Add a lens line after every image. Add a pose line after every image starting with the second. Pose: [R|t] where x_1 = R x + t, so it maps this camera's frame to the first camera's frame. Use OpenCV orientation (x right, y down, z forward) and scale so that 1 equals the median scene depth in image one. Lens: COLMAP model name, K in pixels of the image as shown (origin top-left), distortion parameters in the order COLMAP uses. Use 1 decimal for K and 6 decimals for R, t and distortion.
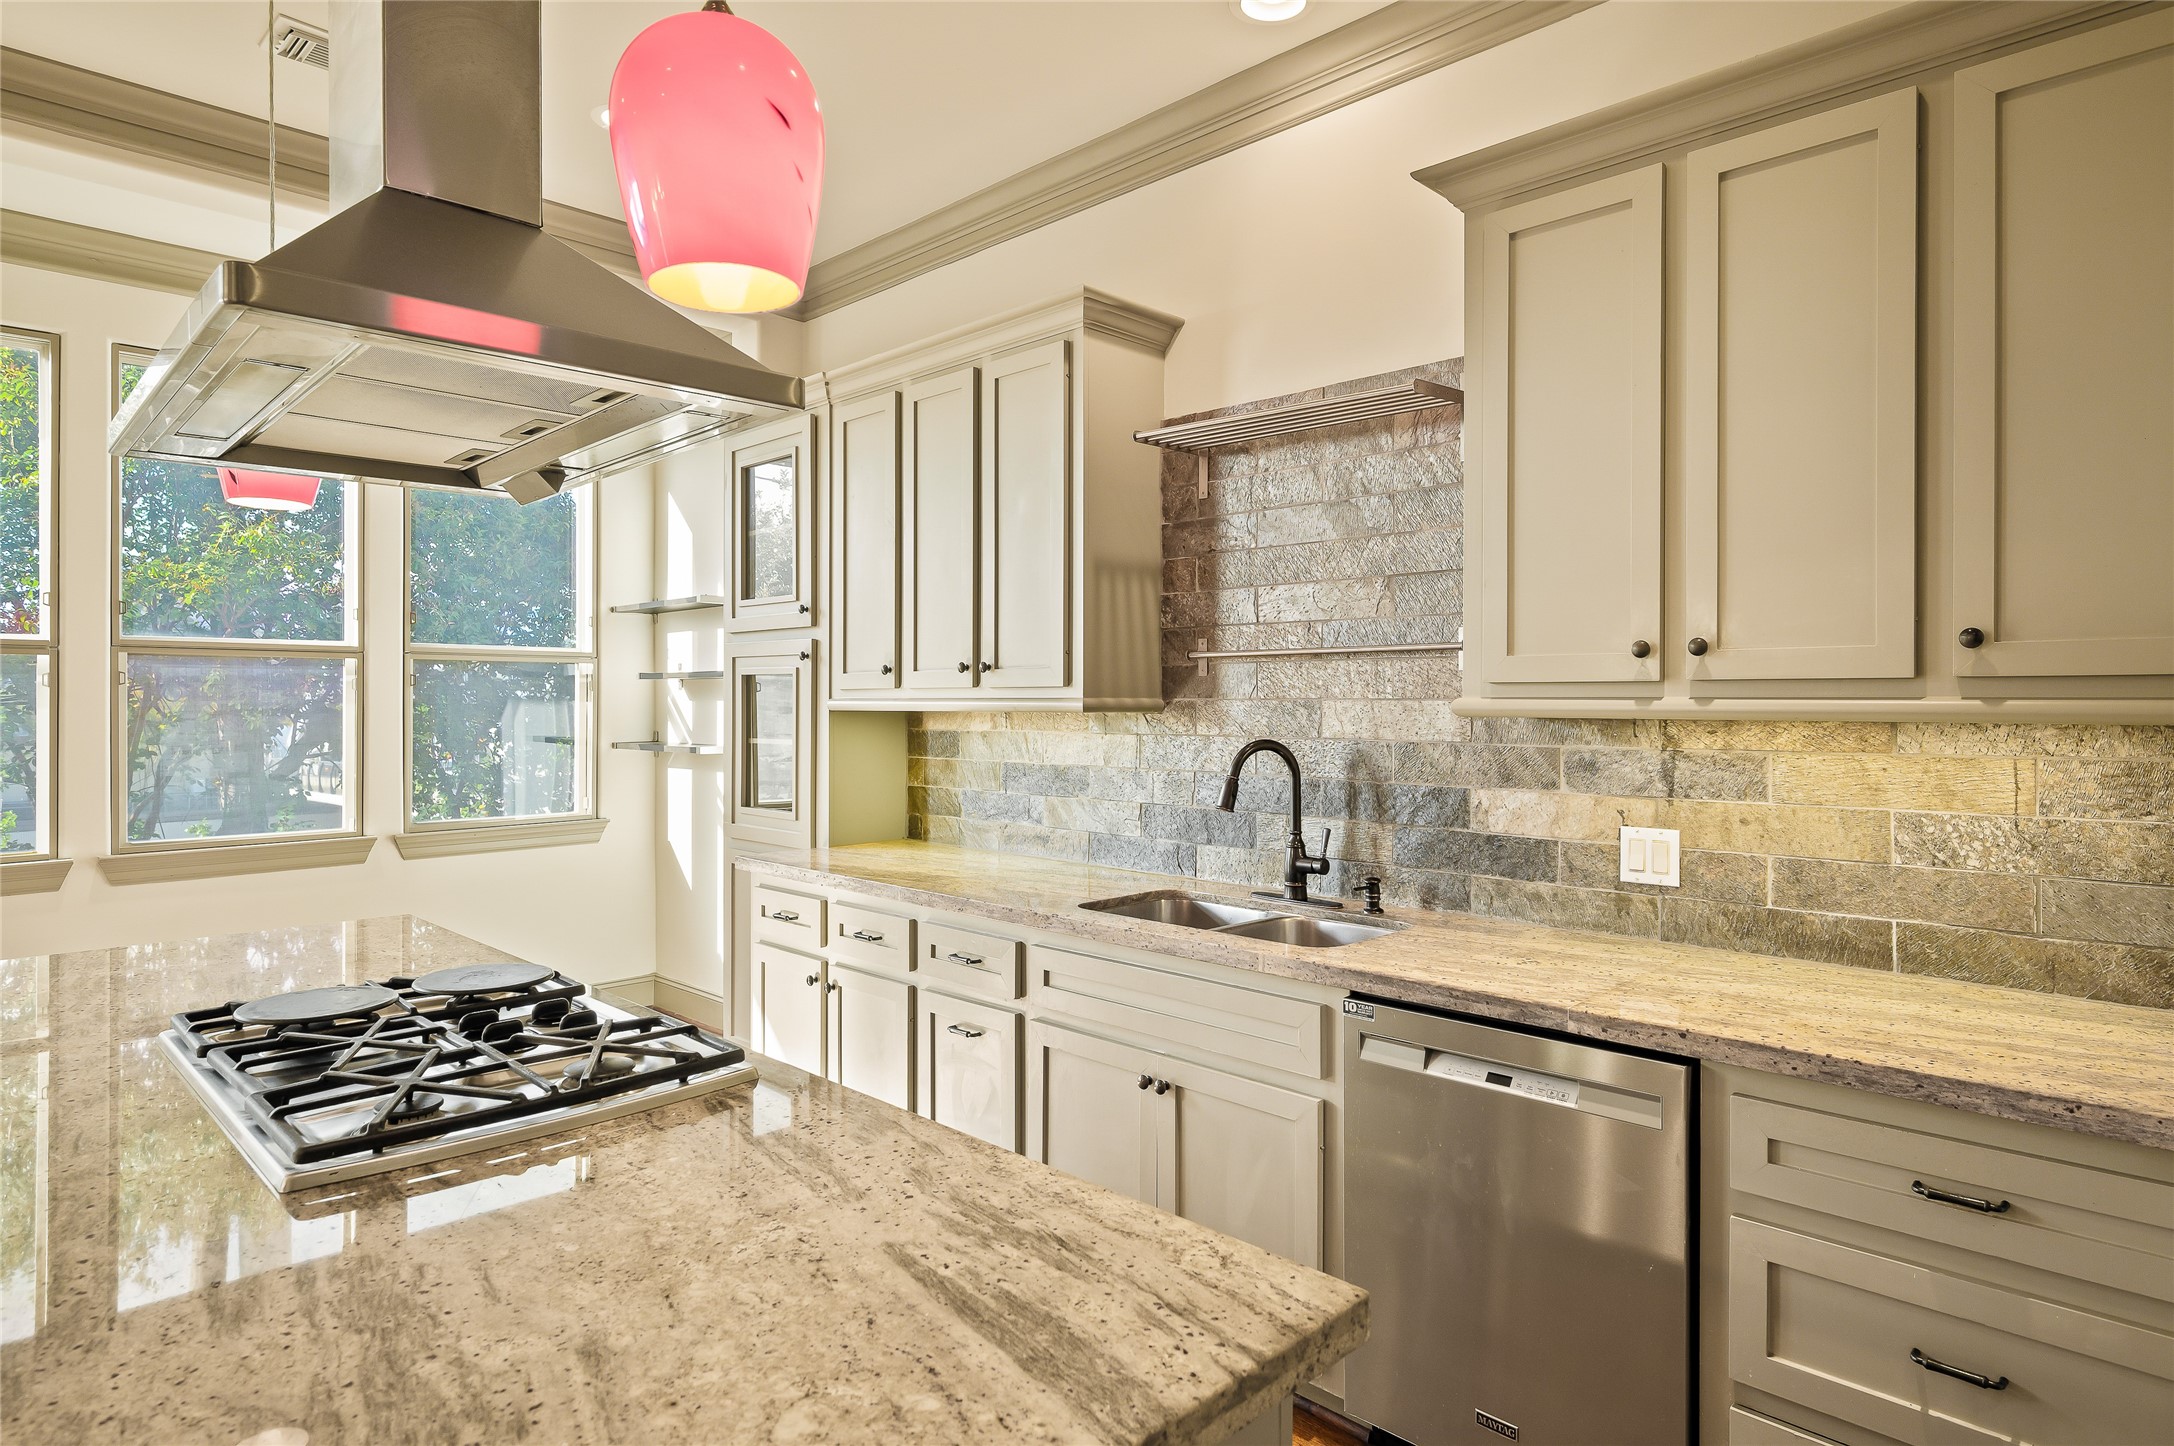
lens RADIAL K [[1203.6, 0, 1088.4], [0, 1203.6, 710.1], [0, 0, 1]] dist [-0.000080, -0.000017]
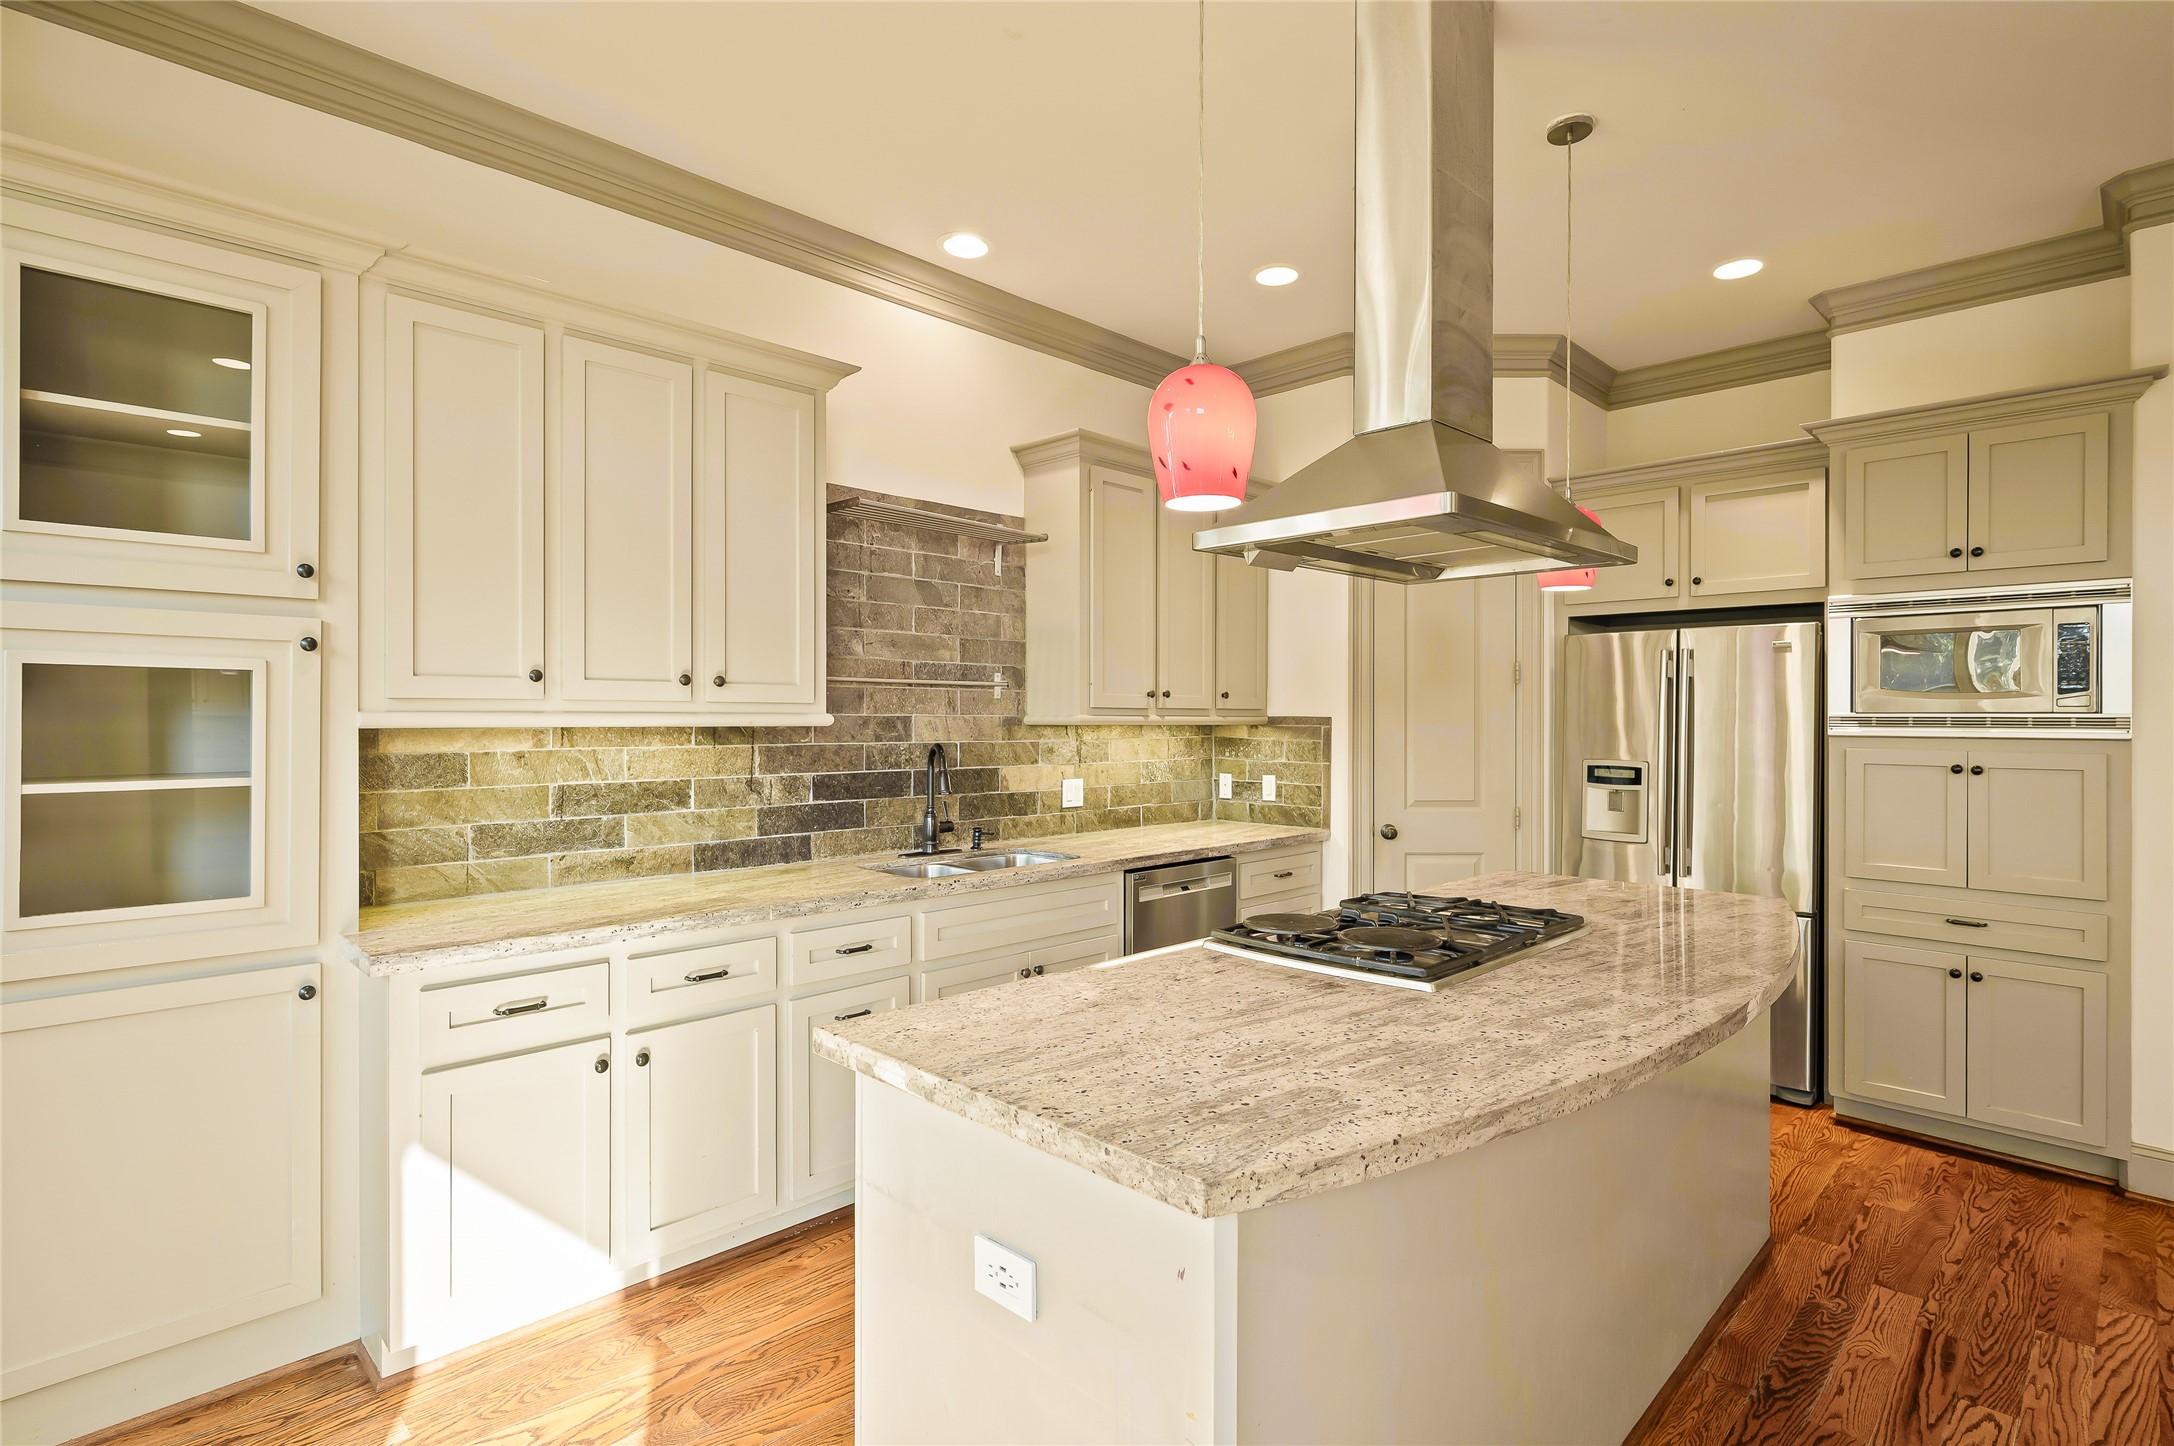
lens RADIAL K [[1068.4, 0, 1088.5], [0, 1068.4, 720.4], [0, 0, 1]] dist [-0.001471, -0.000074]
pose [[0.007956, -0.005347, 0.999954, -1.310026], [0.003714, 0.999979, 0.005318, -0.010497], [-0.999961, 0.003672, 0.007976, 0.939726]]
